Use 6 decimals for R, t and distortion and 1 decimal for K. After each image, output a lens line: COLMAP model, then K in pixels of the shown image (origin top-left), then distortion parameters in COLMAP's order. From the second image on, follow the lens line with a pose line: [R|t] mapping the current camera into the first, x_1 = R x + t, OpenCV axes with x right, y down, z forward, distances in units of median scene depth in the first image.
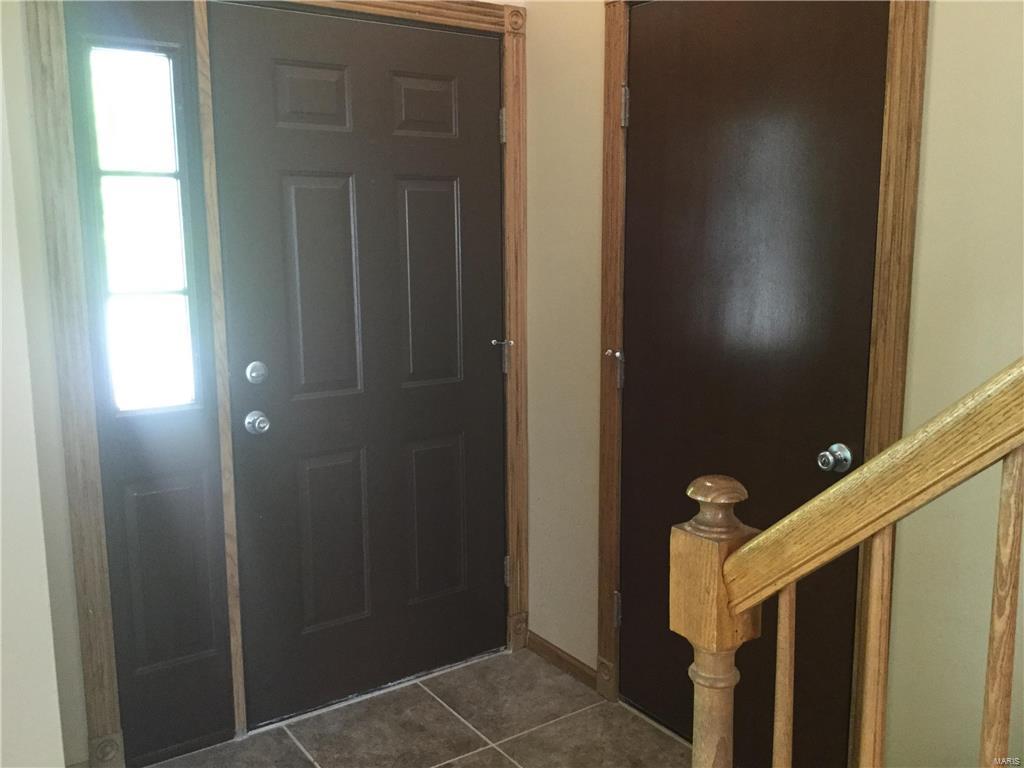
lens RADIAL K [[940.5, 0, 512.0], [0, 940.5, 384.0], [0, 0, 1]] dist [0.063509, -0.013347]
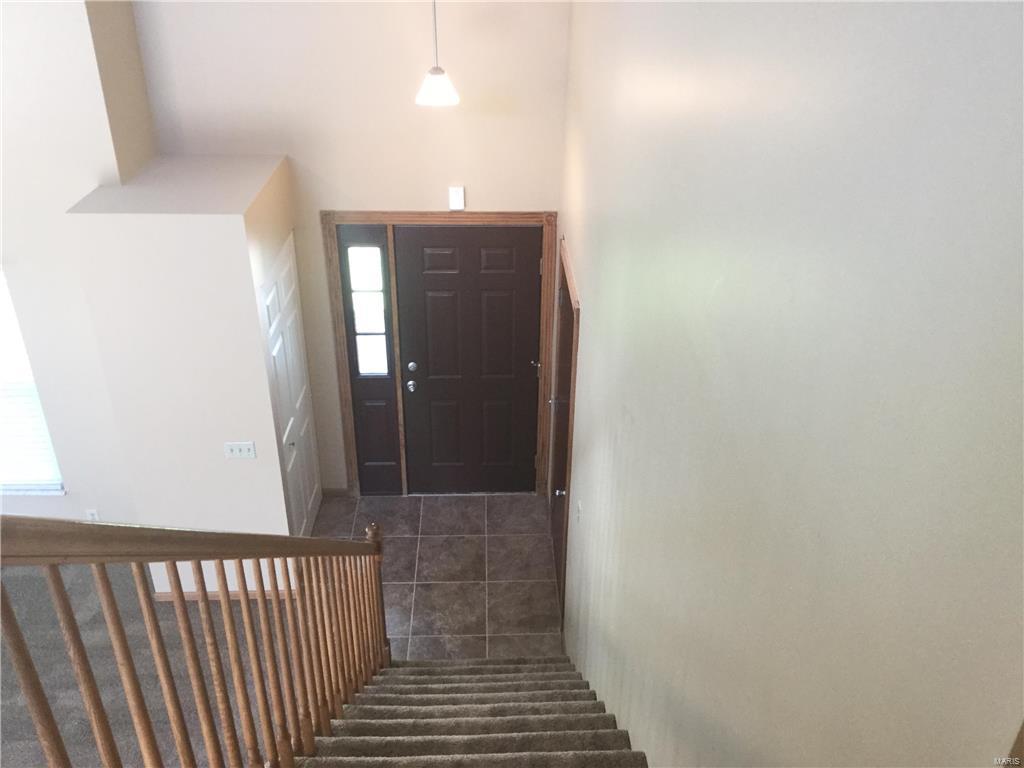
lens RADIAL K [[929.7, 0, 514.3], [0, 929.7, 401.3], [0, 0, 1]] dist [0.062418, -0.005030]
pose [[0.839695, 0.294246, -0.456433, 0.942409], [-0.106697, 0.913496, 0.392608, -0.797745], [0.532473, -0.280971, 0.798453, -0.686306]]
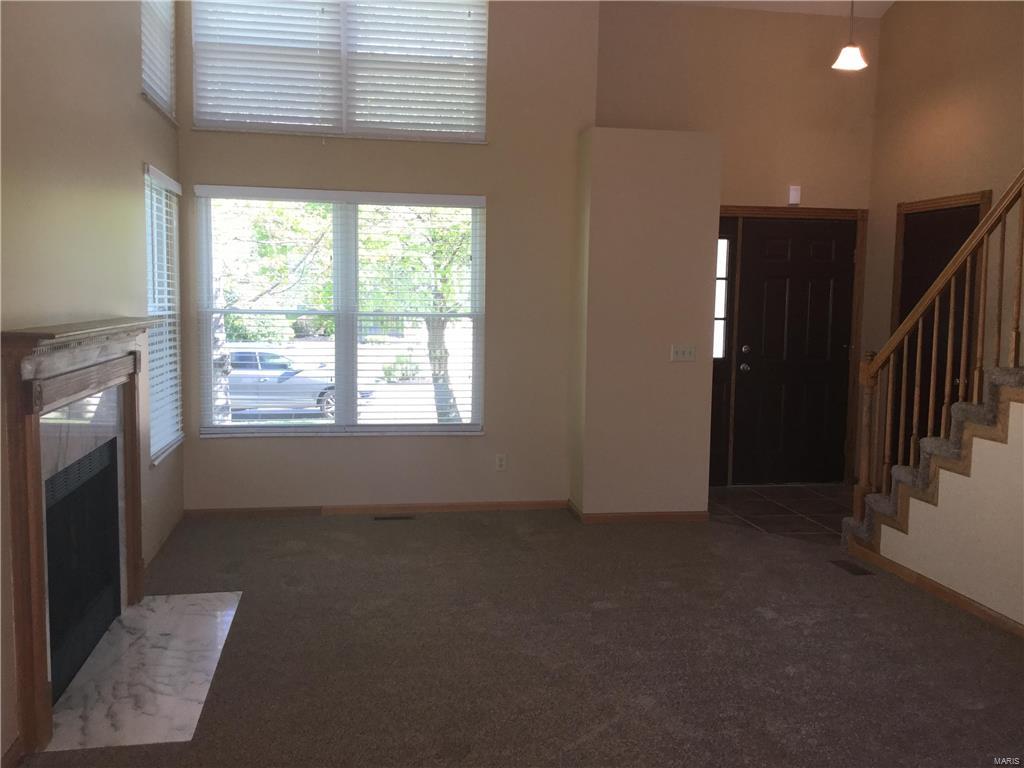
lens RADIAL K [[940.5, 0, 512.0], [0, 940.5, 384.0], [0, 0, 1]] dist [0.063509, -0.013347]
pose [[0.910231, 0.062675, -0.409330, 0.211212], [-0.088073, 0.995165, -0.043473, 0.239545], [0.404626, 0.075621, 0.911350, -1.574965]]
